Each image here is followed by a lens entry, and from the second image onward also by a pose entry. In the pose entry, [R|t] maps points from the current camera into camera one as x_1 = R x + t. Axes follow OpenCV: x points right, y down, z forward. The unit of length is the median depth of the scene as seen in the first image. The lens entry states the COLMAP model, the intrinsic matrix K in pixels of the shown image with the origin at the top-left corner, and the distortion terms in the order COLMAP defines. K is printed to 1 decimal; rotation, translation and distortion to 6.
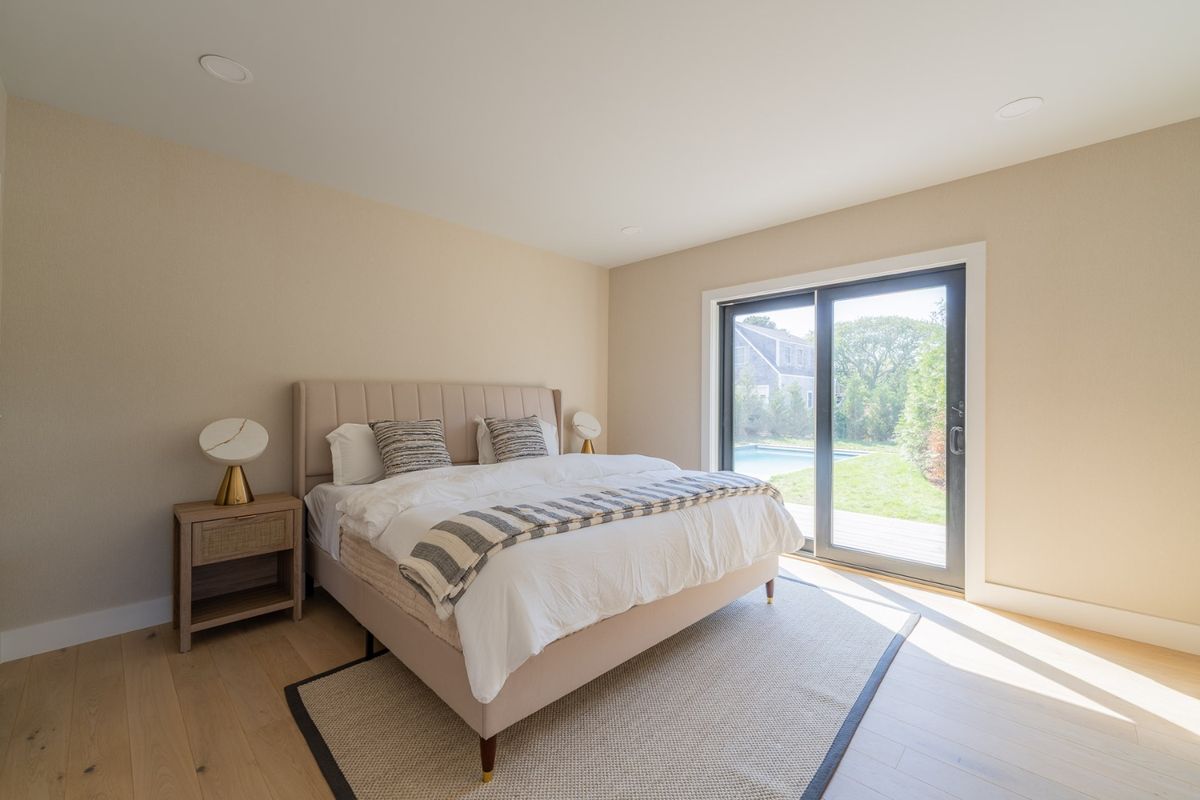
lens RADIAL K [[495.3, 0, 601.0], [0, 495.3, 400.1], [0, 0, 1]] dist [0.000661, 0.000036]
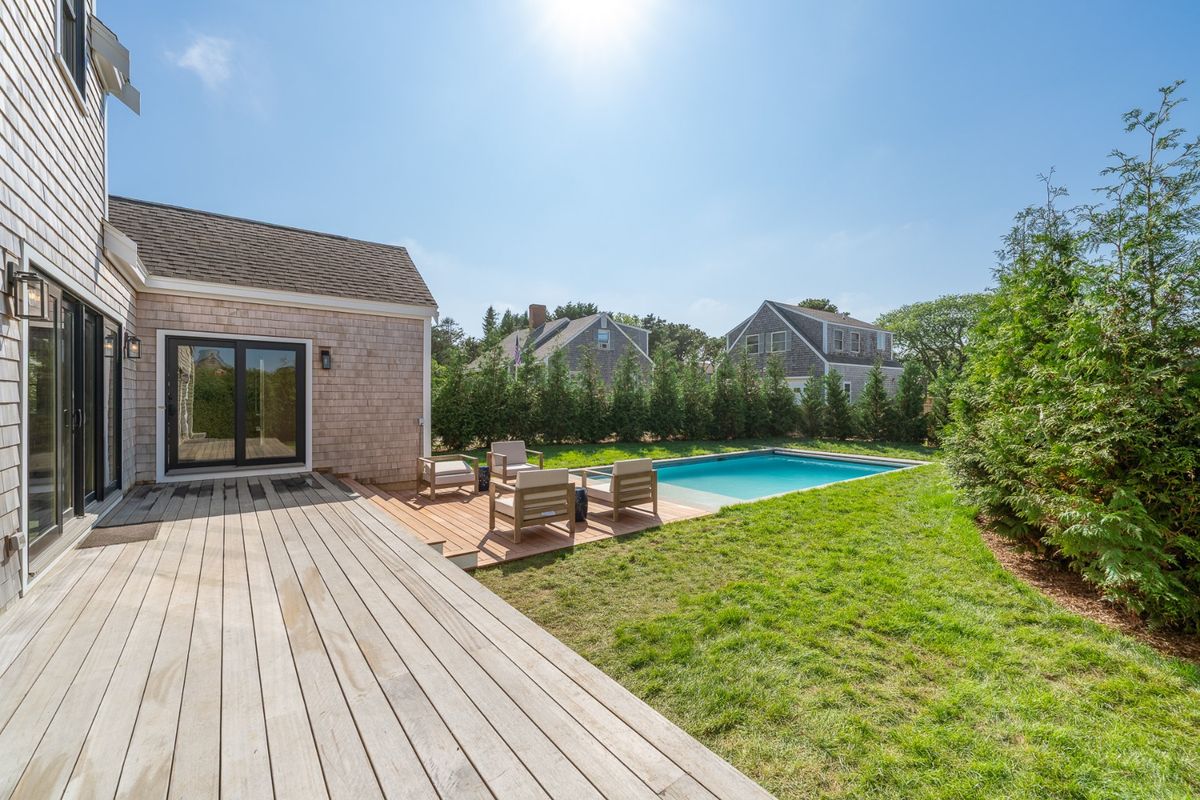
lens RADIAL K [[495.3, 0, 597.3], [0, 495.3, 399.5], [0, 0, 1]] dist [0.000661, 0.000036]
pose [[0.989774, -0.005100, -0.142550, 0.094173], [0.006186, 0.999955, 0.007177, 0.001521], [0.142507, -0.007986, 0.989762, 0.112686]]
